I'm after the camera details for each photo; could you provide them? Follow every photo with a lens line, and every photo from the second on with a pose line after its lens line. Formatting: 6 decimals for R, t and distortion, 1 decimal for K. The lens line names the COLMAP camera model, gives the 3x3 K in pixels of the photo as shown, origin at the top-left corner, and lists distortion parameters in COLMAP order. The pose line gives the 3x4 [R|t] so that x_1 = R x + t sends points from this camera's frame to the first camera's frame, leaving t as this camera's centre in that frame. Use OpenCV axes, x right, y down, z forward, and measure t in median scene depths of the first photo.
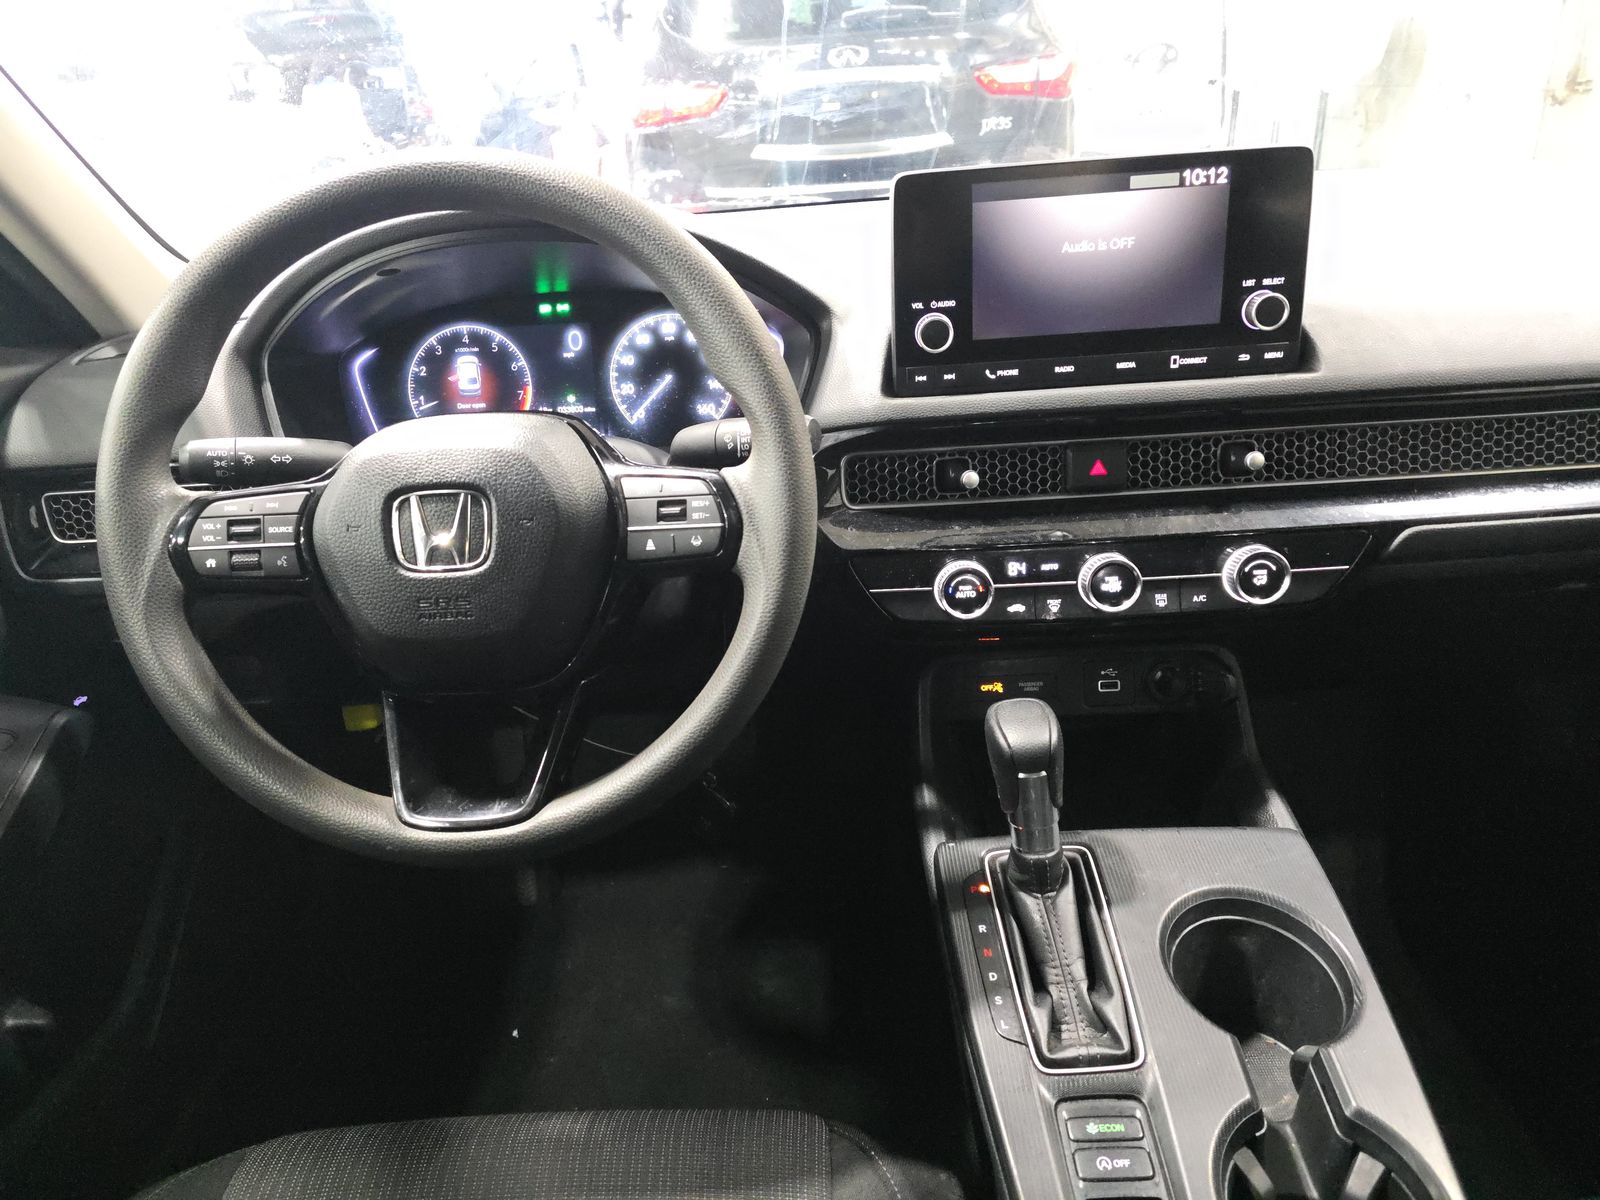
lens RADIAL K [[1163.4, 0, 800.0], [0, 1163.4, 600.0], [0, 0, 1]] dist [0.061796, -0.092121]
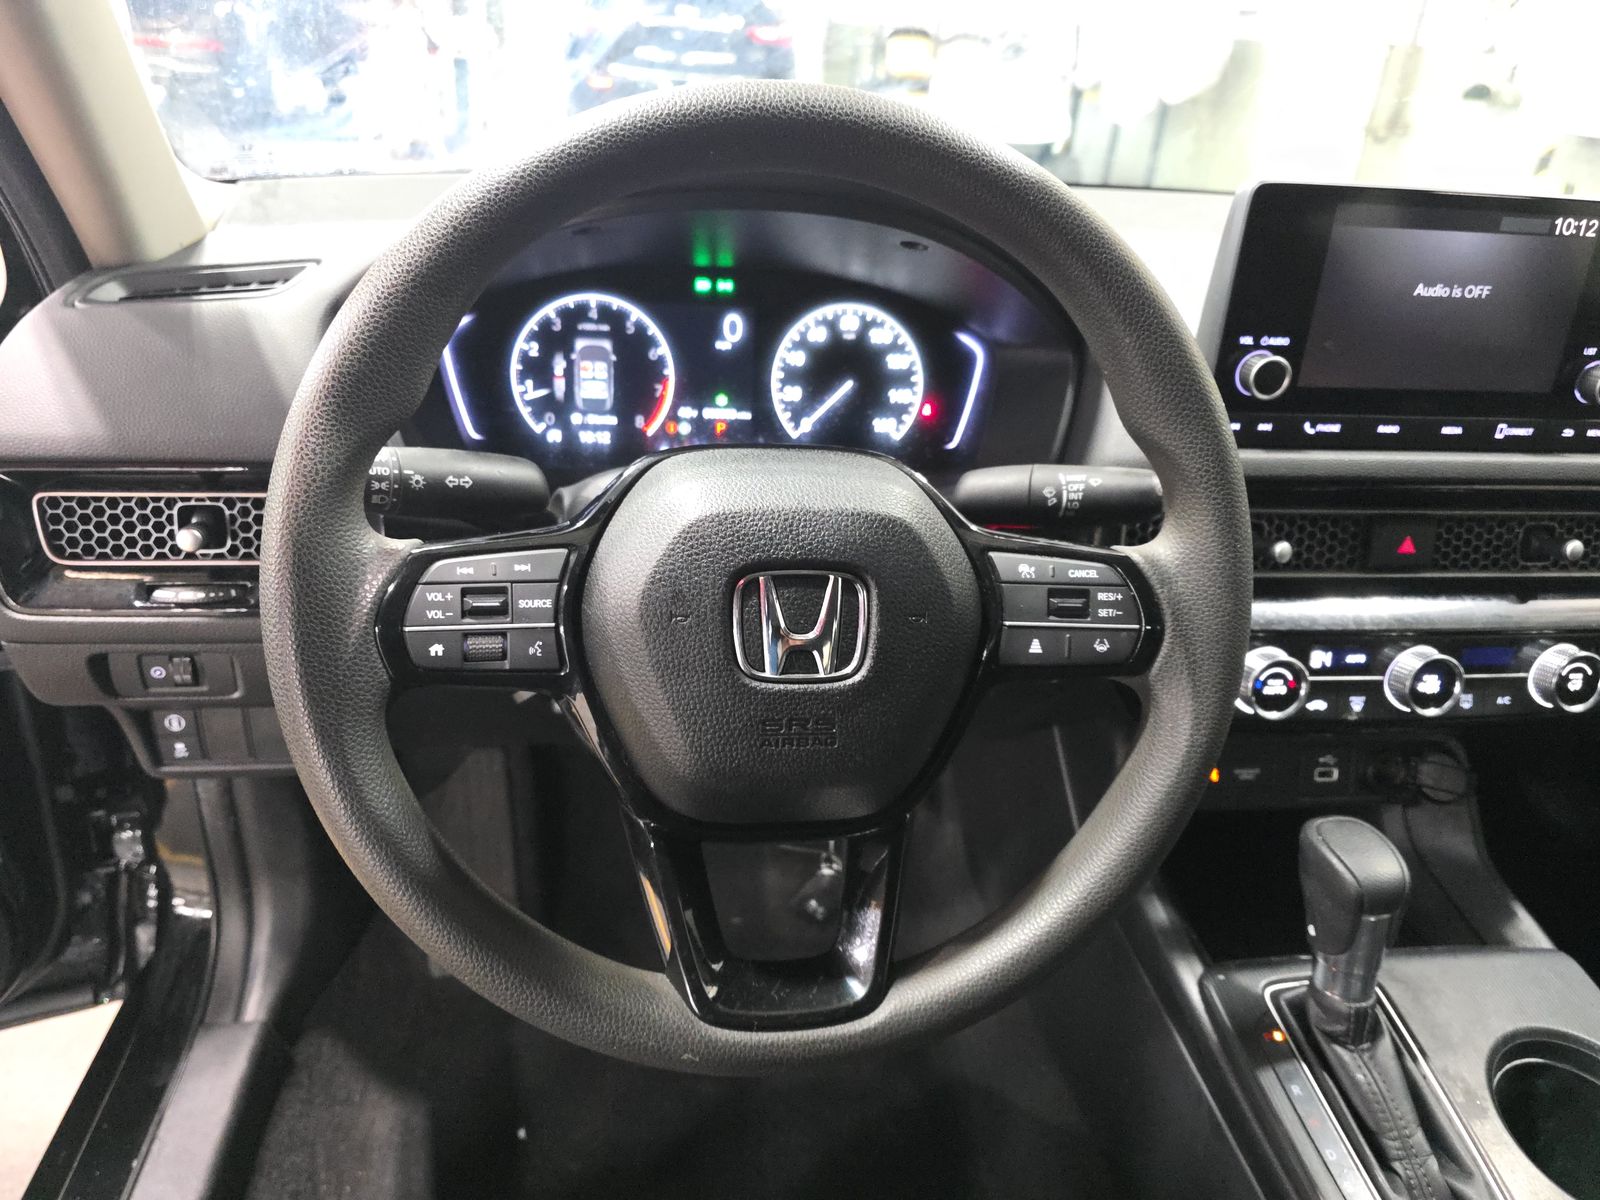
lens RADIAL K [[1163.4, 0, 800.0], [0, 1163.4, 600.0], [0, 0, 1]] dist [0.061796, -0.092121]
pose [[0.977390, 0.044119, 0.206792, -0.357128], [-0.052560, 0.997987, 0.035502, -0.078683], [-0.204809, -0.045568, 0.977741, 0.236264]]
